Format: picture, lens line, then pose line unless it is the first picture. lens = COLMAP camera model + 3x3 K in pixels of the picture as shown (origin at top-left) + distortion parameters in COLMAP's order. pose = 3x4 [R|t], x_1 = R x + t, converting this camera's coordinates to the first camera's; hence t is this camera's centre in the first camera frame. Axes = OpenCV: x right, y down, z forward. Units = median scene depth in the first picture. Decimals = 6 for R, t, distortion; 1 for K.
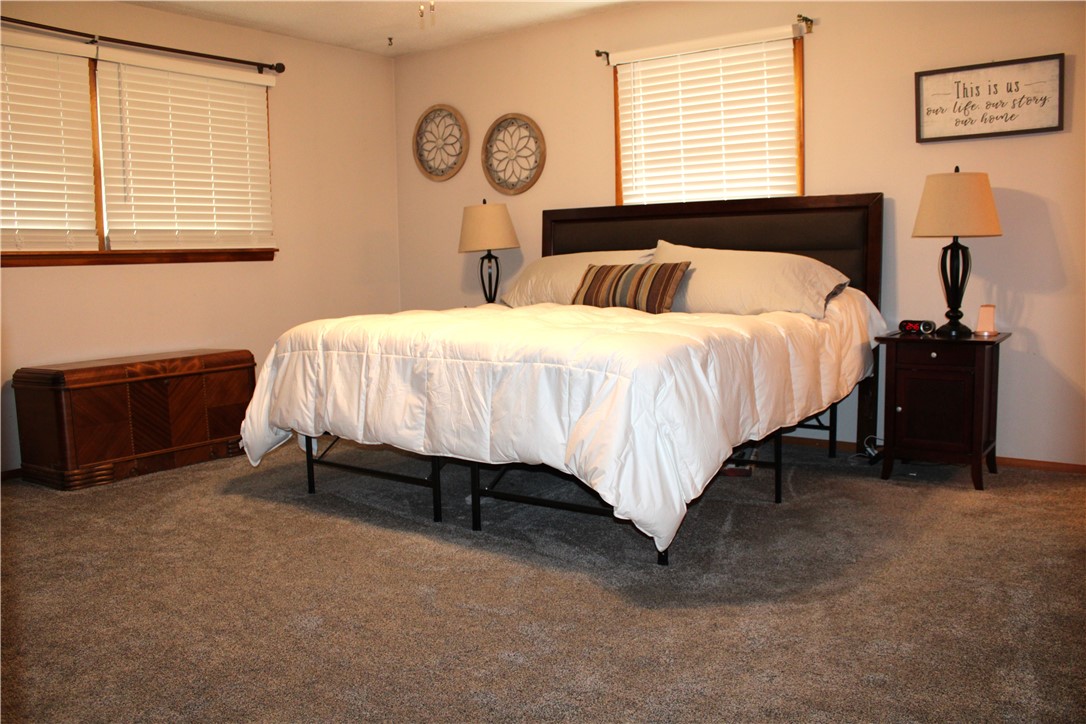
lens RADIAL K [[896.9, 0, 550.2], [0, 896.9, 357.2], [0, 0, 1]] dist [-0.167171, 0.144993]
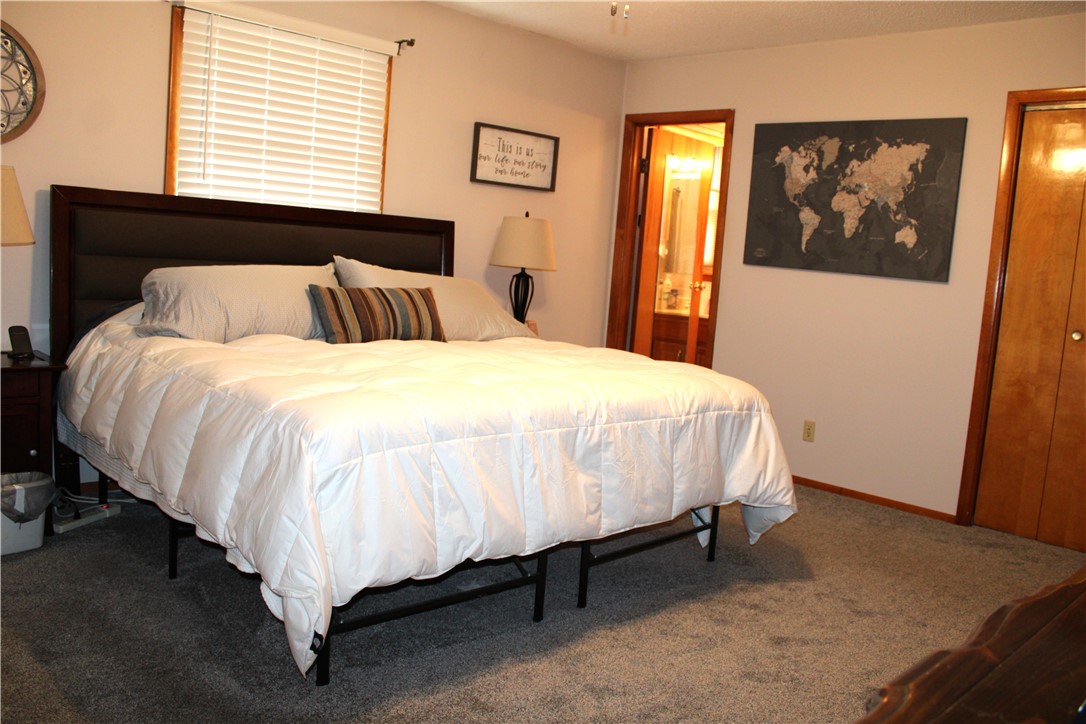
lens RADIAL K [[896.9, 0, 550.2], [0, 896.9, 357.2], [0, 0, 1]] dist [-0.167171, 0.144993]
pose [[0.159781, -0.080990, 0.983824, -0.785988], [0.026194, 0.996626, 0.077790, -0.106098], [-0.986805, 0.013341, 0.161364, 0.734177]]
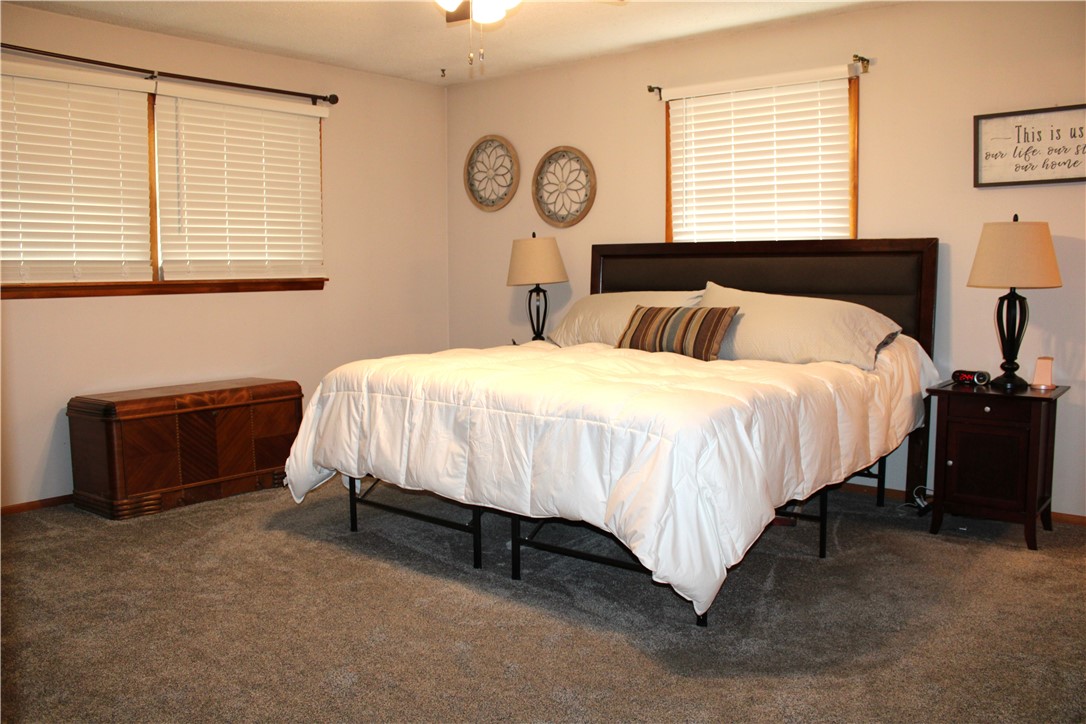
lens RADIAL K [[896.9, 0, 550.2], [0, 896.9, 357.2], [0, 0, 1]] dist [-0.167171, 0.144993]
pose [[0.998167, 0.021079, -0.056726, 0.005717], [-0.021792, 0.999691, -0.011971, -0.035826], [0.056456, 0.013185, 0.998318, 0.005199]]
